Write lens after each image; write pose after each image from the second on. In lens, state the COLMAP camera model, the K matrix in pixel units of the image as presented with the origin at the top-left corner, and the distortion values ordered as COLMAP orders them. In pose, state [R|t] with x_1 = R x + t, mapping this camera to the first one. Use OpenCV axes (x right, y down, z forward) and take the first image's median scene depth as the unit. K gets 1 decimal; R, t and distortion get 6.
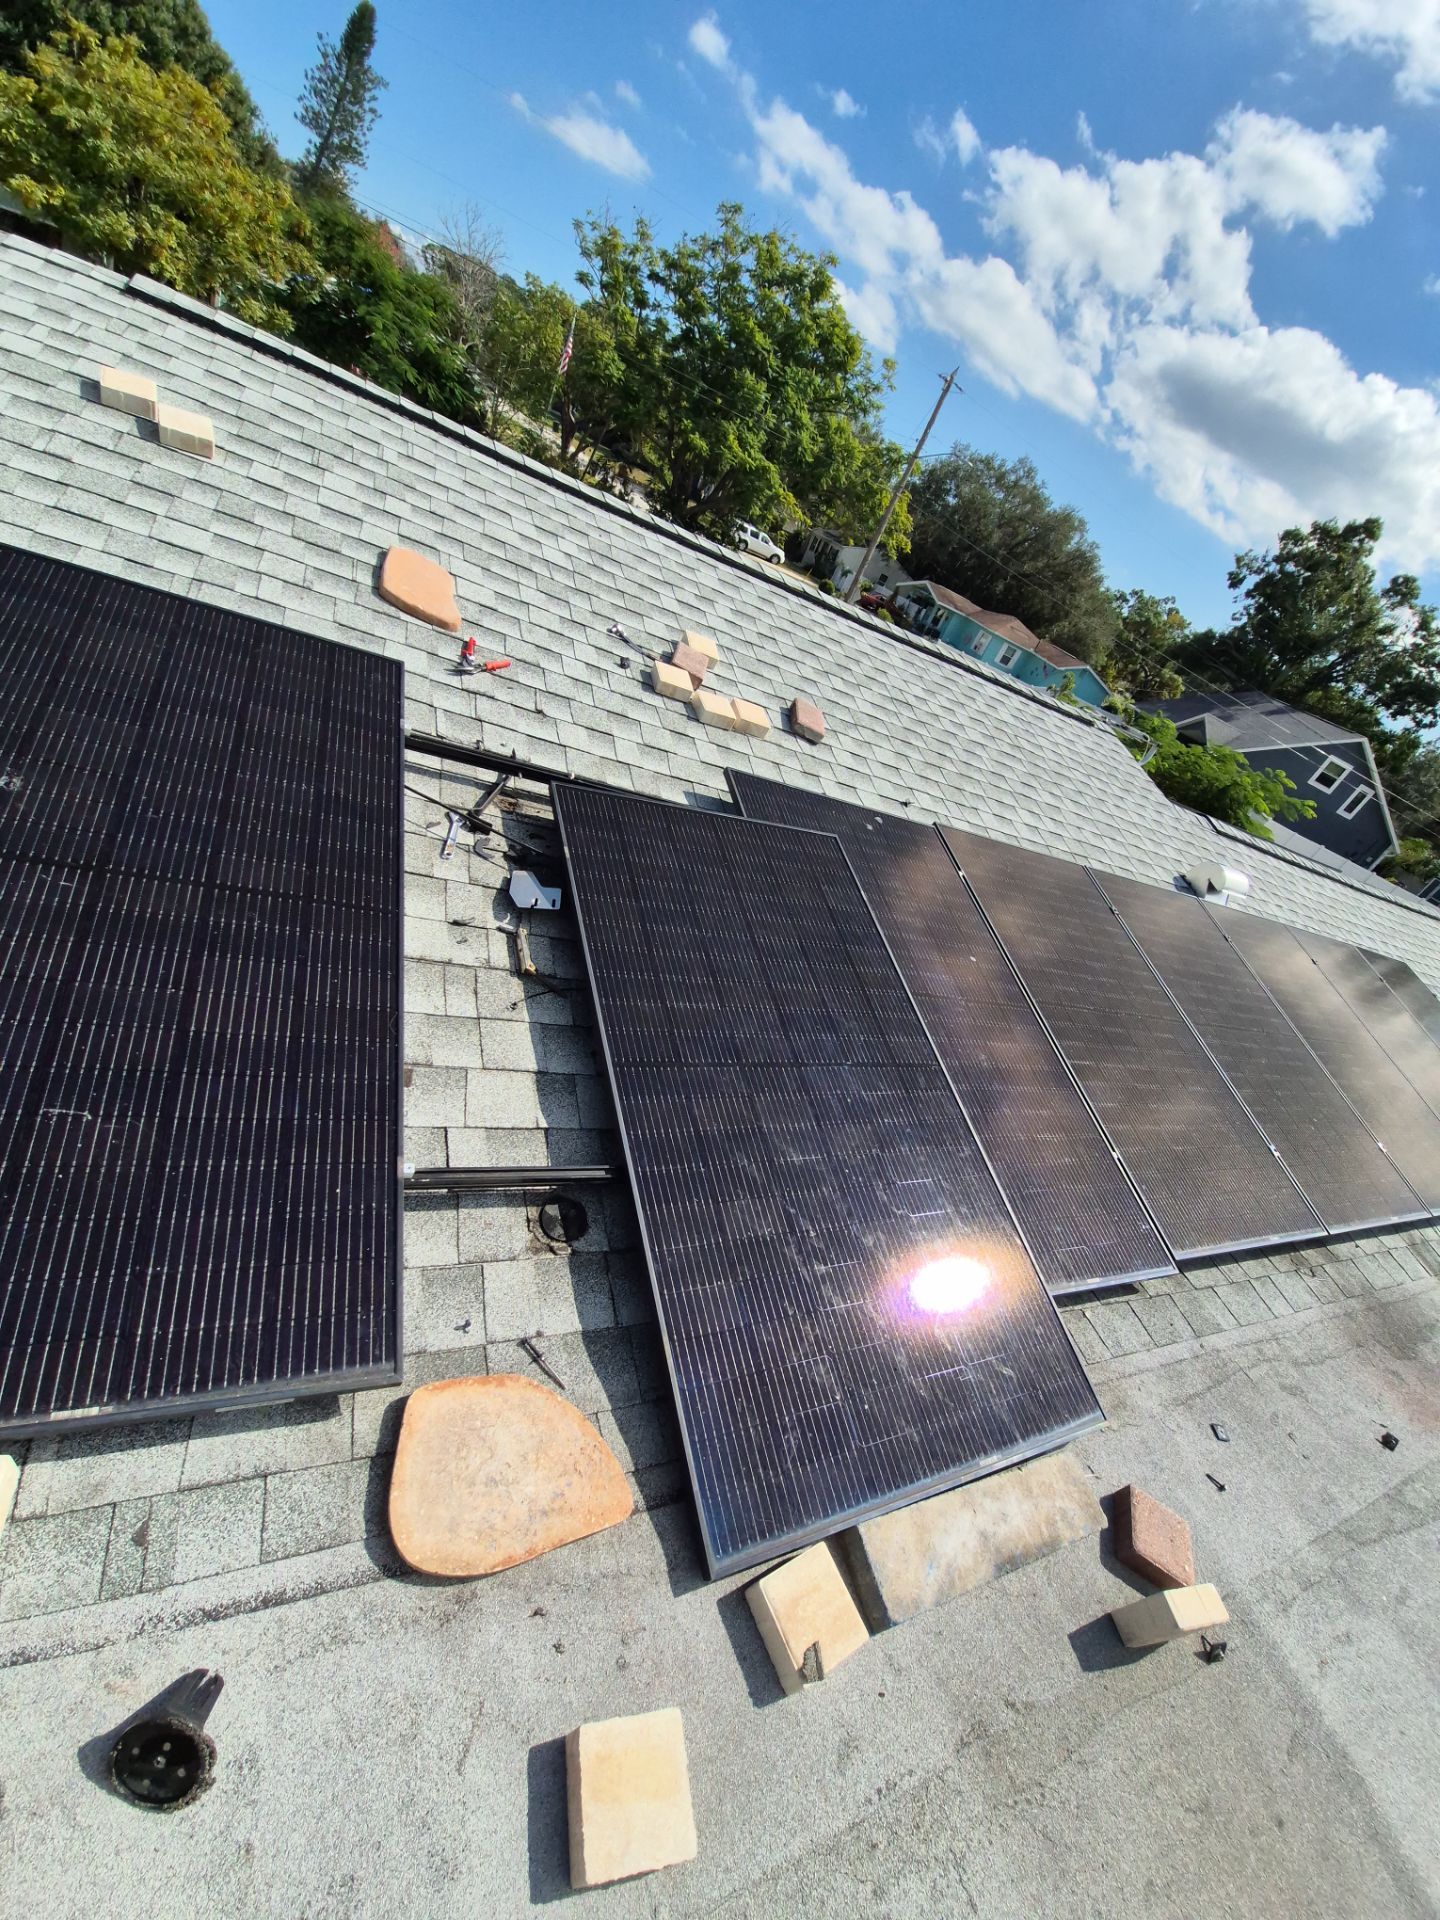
lens RADIAL K [[752.3, 0, 725.4], [0, 752.3, 994.4], [0, 0, 1]] dist [-0.001256, -0.000067]
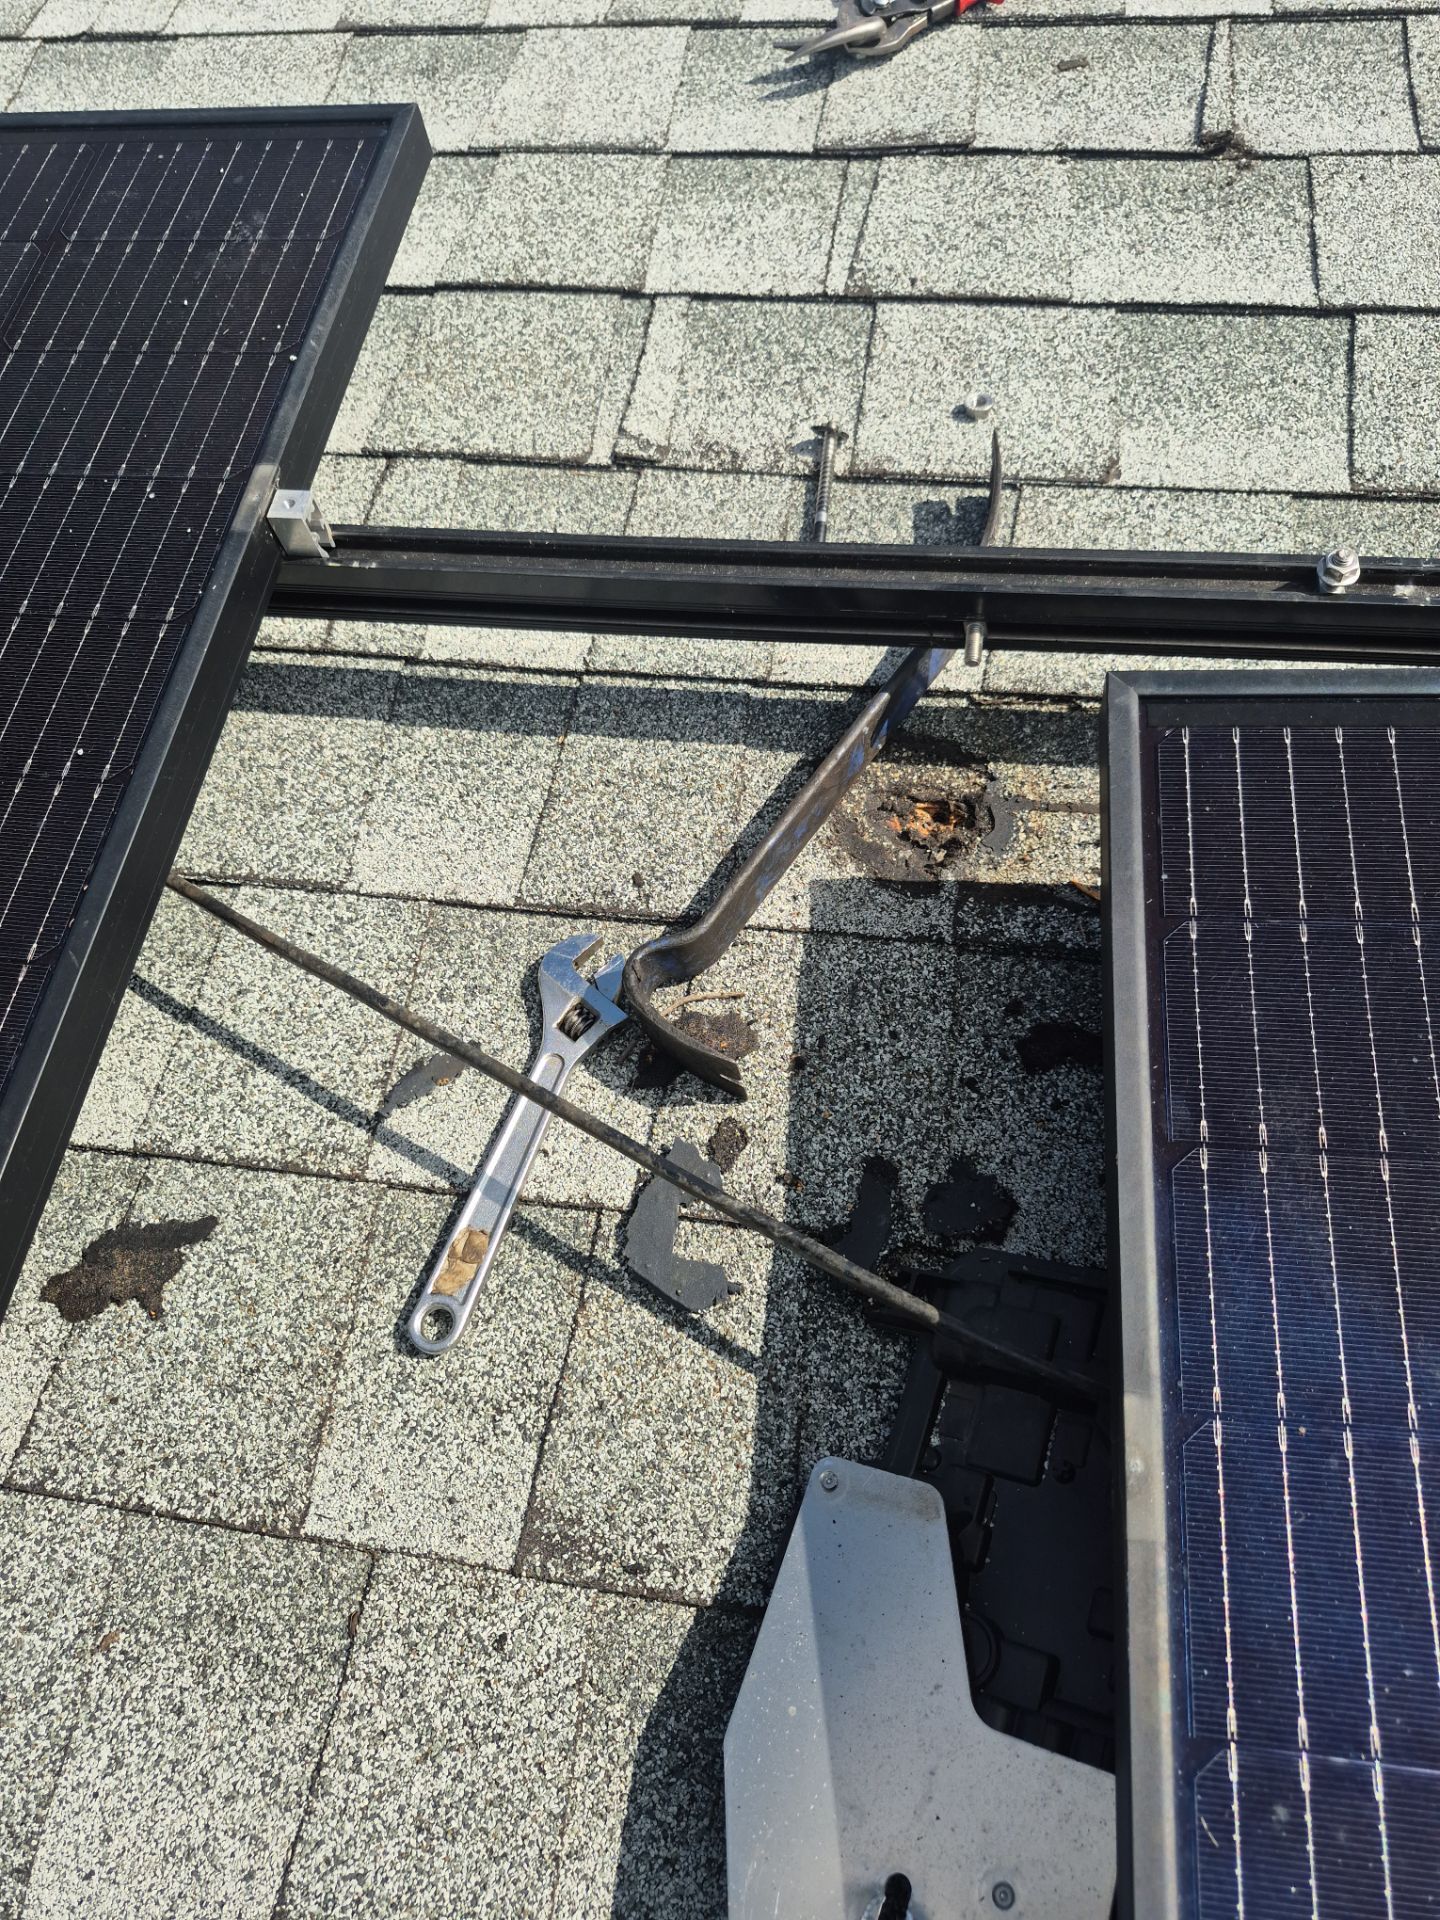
lens RADIAL K [[1353.6, 0, 720.0], [0, 1353.6, 960.0], [0, 0, 1]] dist [0.084155, -0.104575]
pose [[0.758545, 0.057501, -0.649078, -0.153426], [0.042950, 0.989521, 0.137854, -0.324554], [0.650203, -0.132446, 0.748127, 0.906040]]
